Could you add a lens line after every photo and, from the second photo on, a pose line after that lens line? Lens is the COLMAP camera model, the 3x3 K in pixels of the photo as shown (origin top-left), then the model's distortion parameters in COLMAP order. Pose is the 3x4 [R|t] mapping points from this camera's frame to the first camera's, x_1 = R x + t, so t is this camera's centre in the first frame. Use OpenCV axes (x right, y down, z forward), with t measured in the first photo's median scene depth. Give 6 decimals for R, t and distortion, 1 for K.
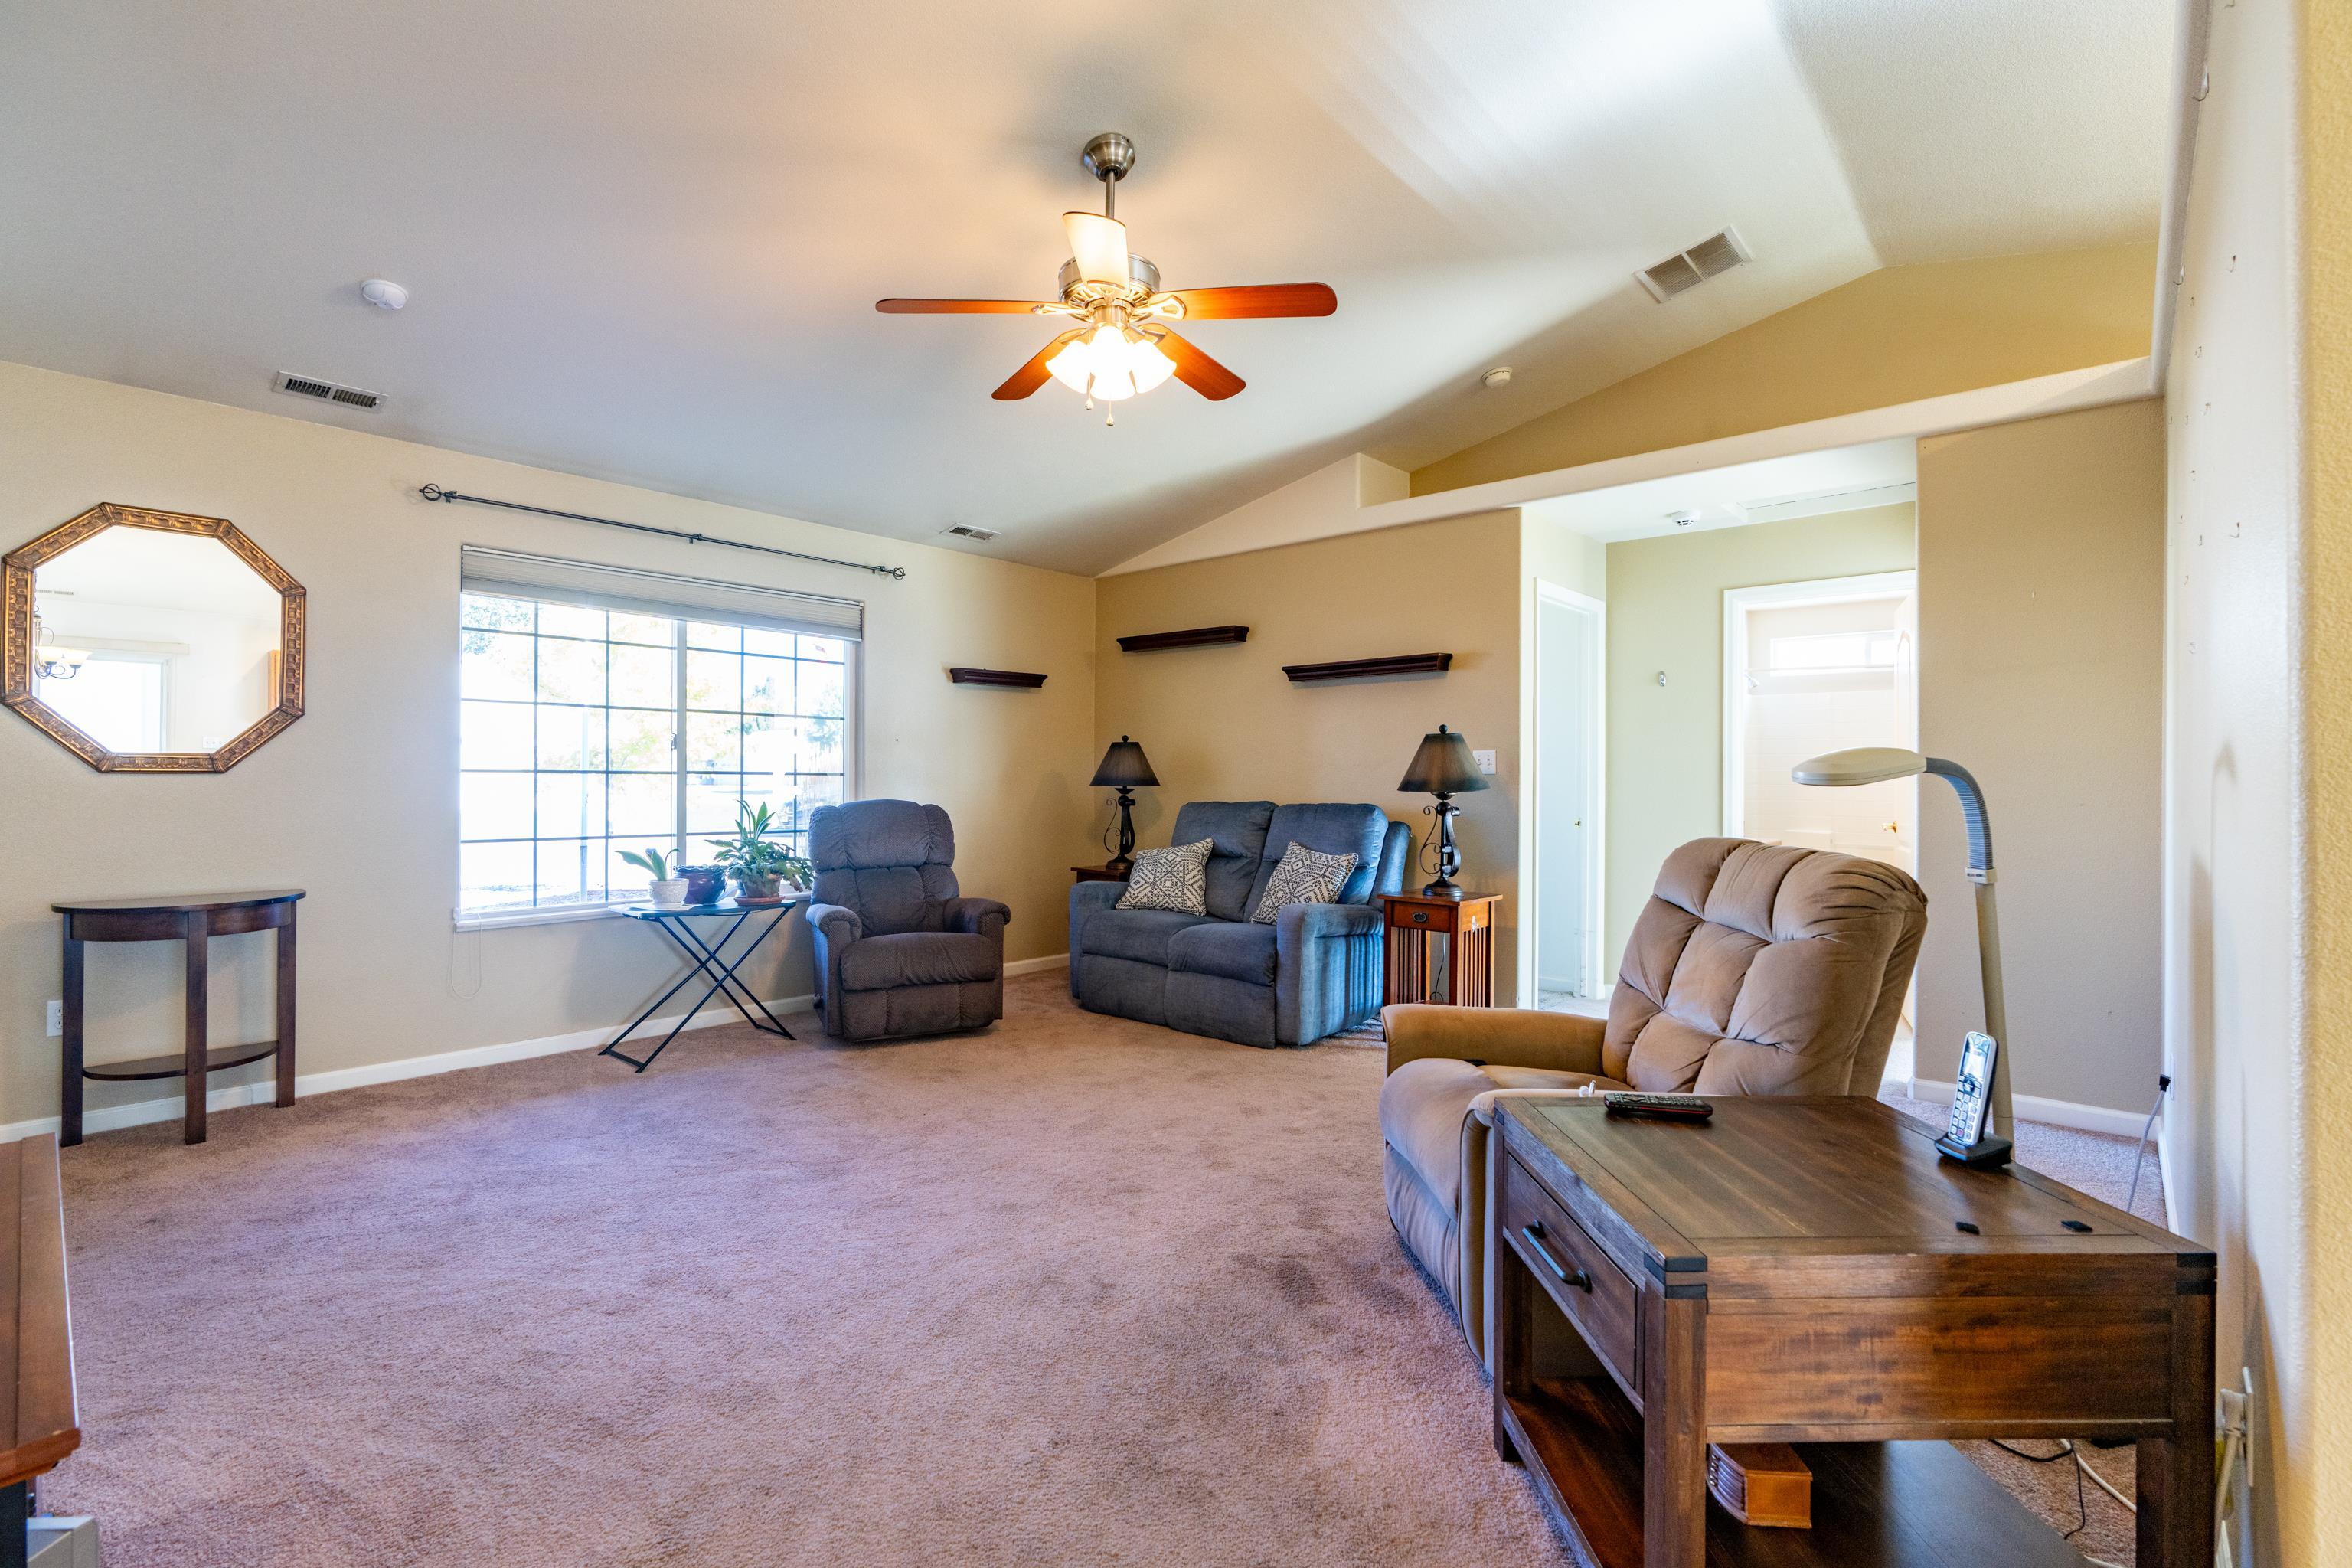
lens RADIAL K [[1057.5, 0, 1169.0], [0, 1057.5, 798.5], [0, 0, 1]] dist [-0.000147, -0.000040]
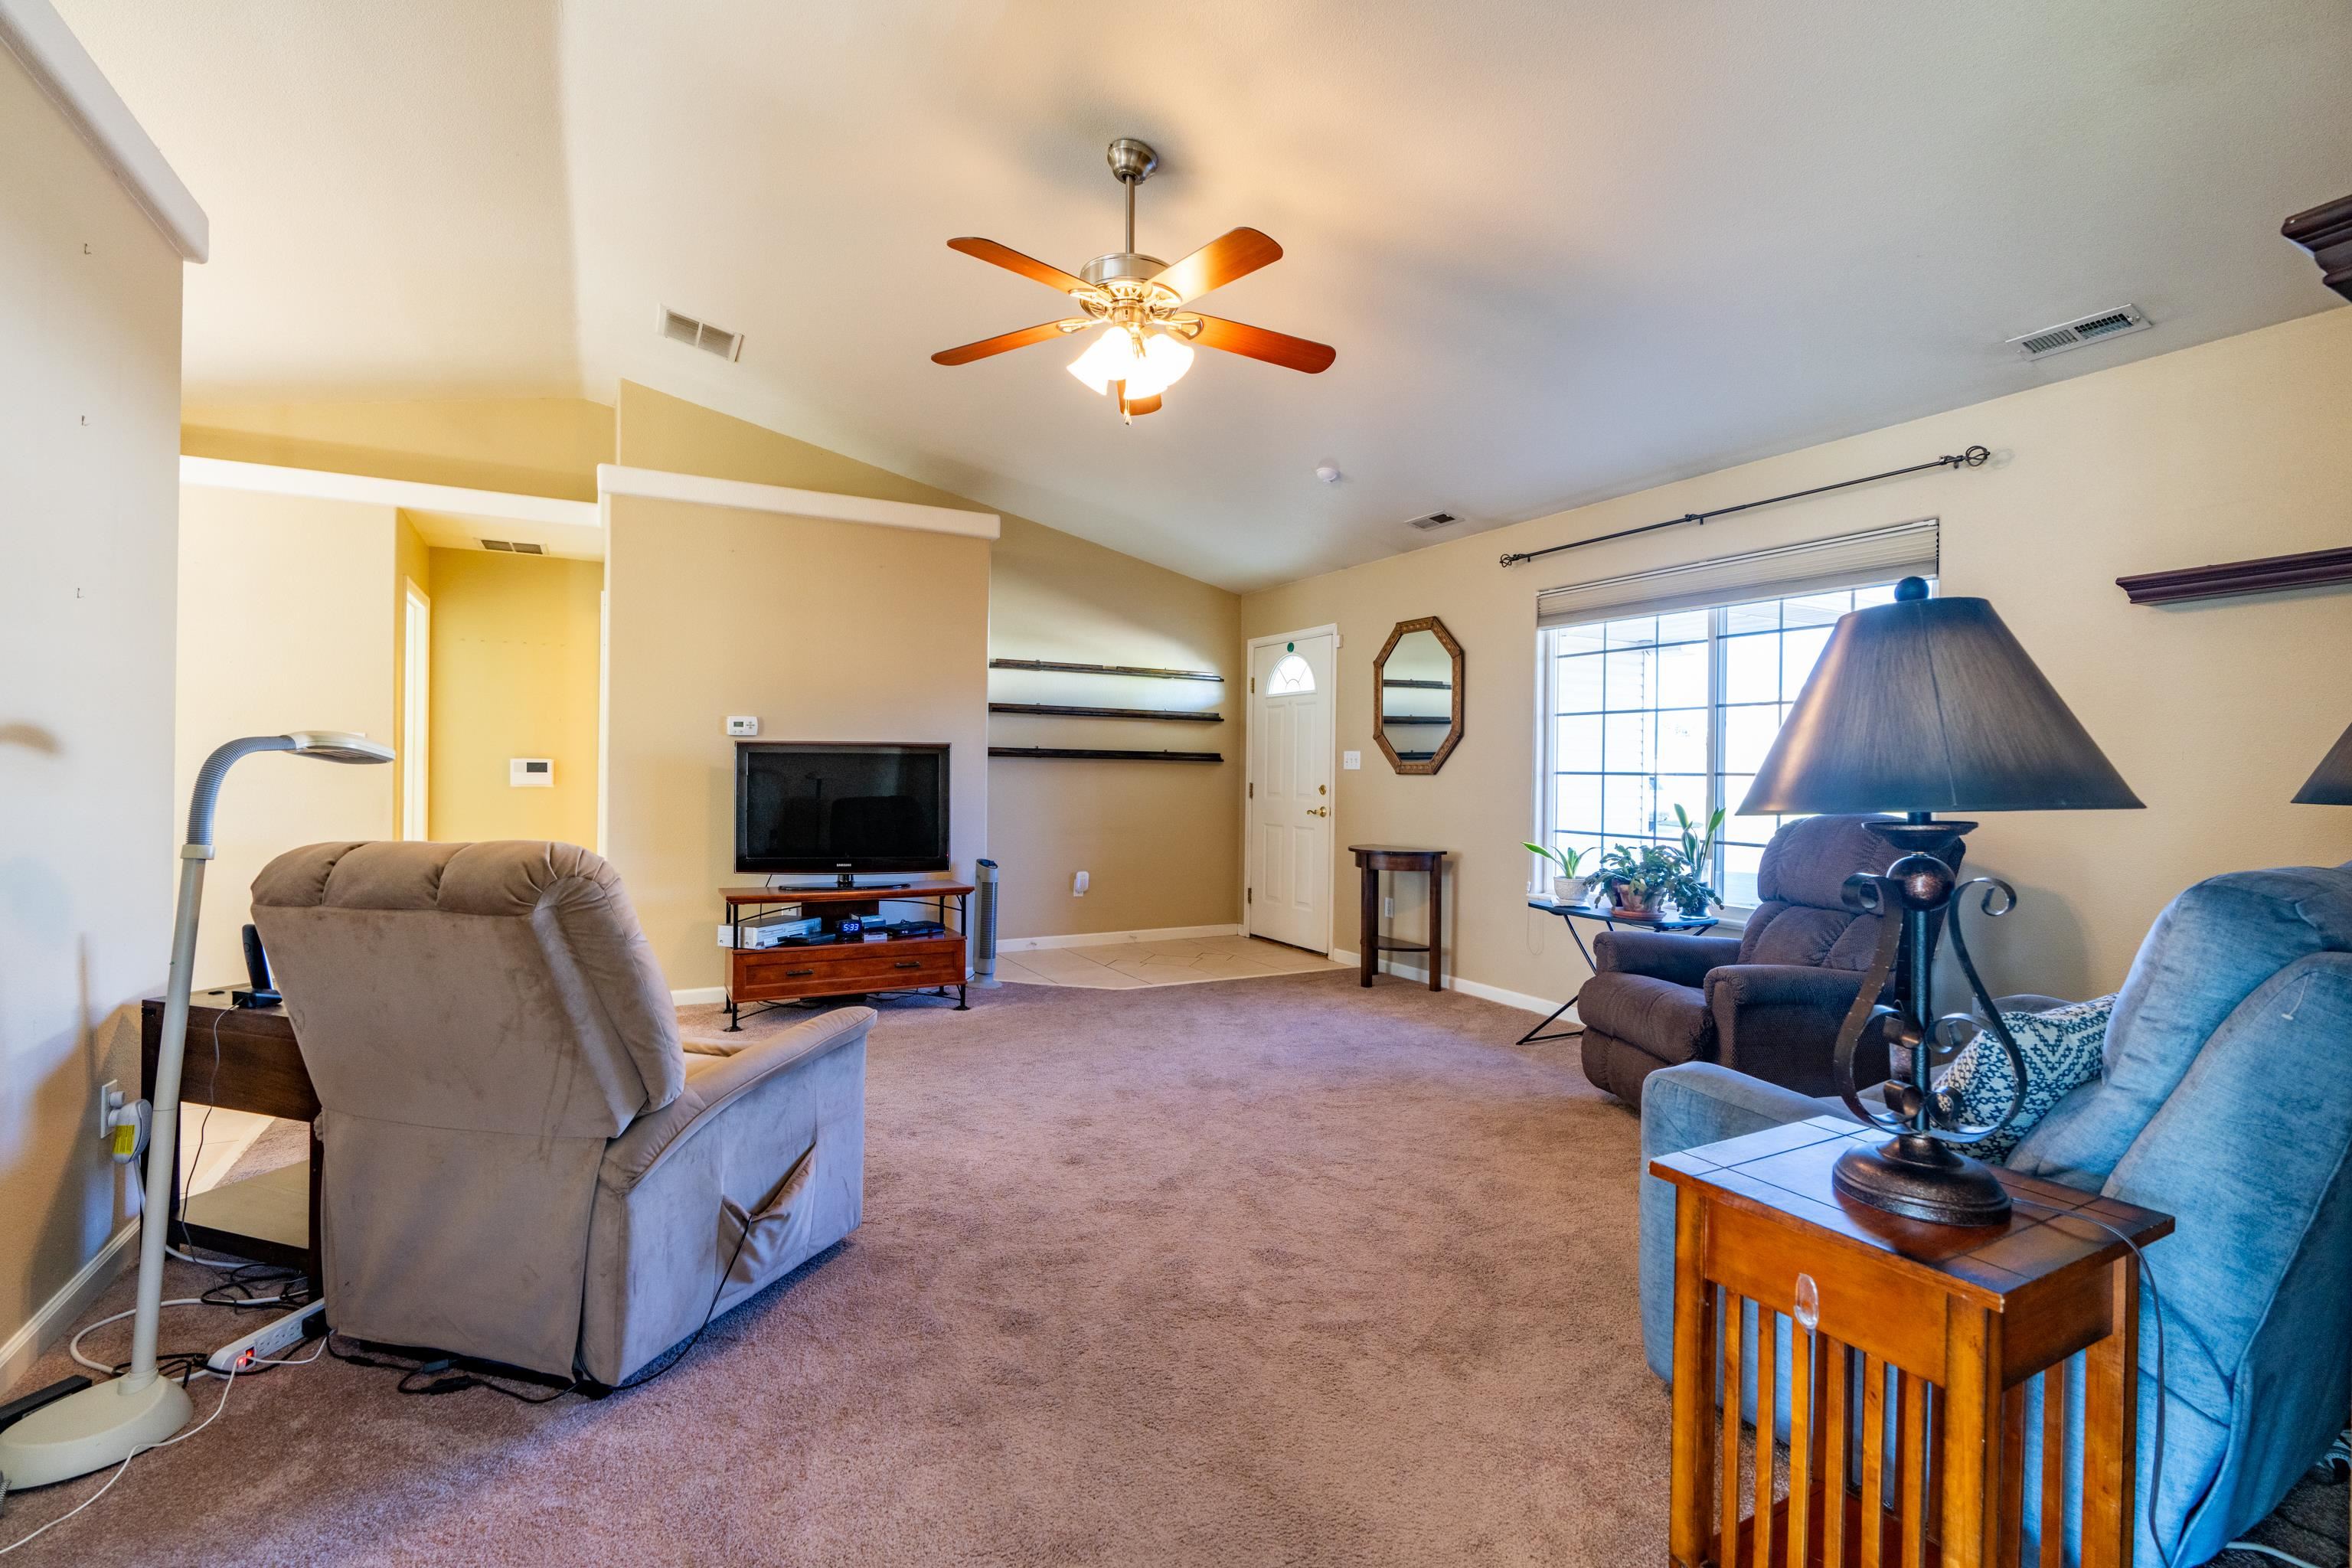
lens RADIAL K [[1042.7, 0, 1176.0], [0, 1042.7, 784.0], [0, 0, 1]] dist [0.000188, -0.000011]
pose [[-0.325054, -0.001935, -0.945693, 0.646859], [-0.032257, 0.999439, 0.009043, -0.010134], [0.945145, 0.033444, -0.324934, 1.013698]]
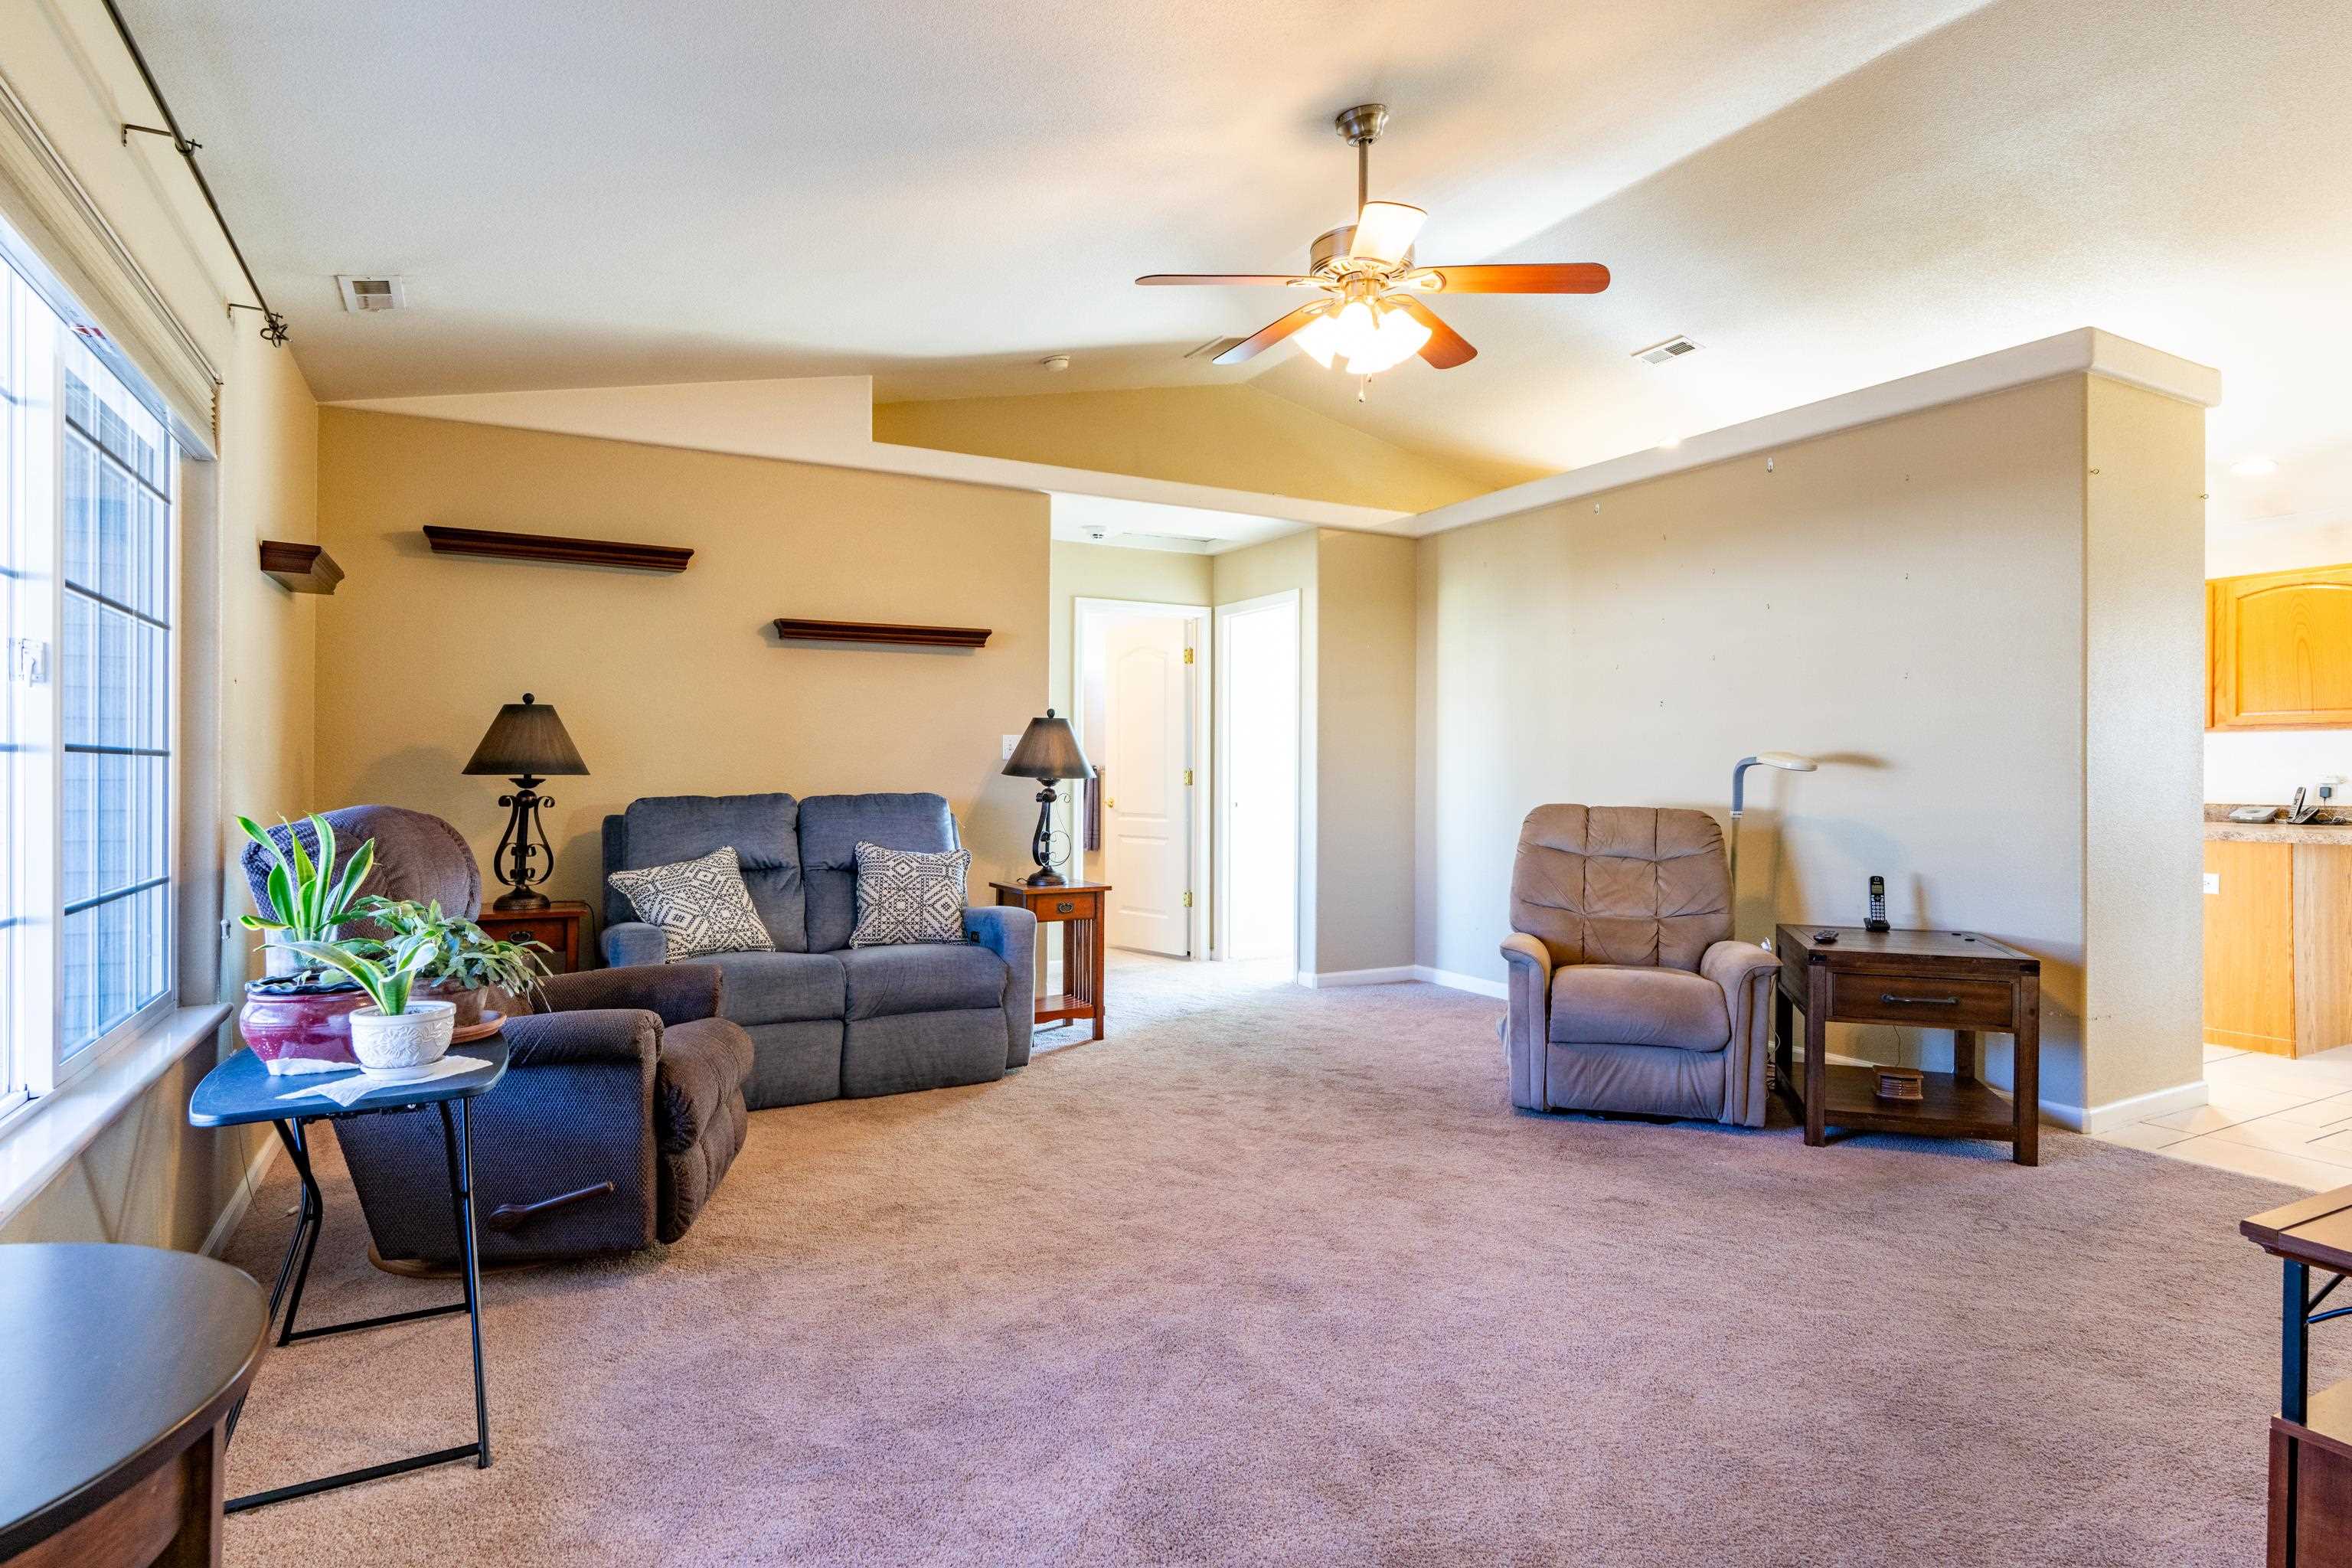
lens RADIAL K [[1237.2, 0, 1178.0], [0, 1237.2, 769.1], [0, 0, 1]] dist [-0.005354, -0.000411]
pose [[0.327416, -0.001789, 0.944879, -0.871441], [0.016669, 0.999854, -0.003883, -0.008828], [-0.944733, 0.017022, 0.327398, 0.579645]]
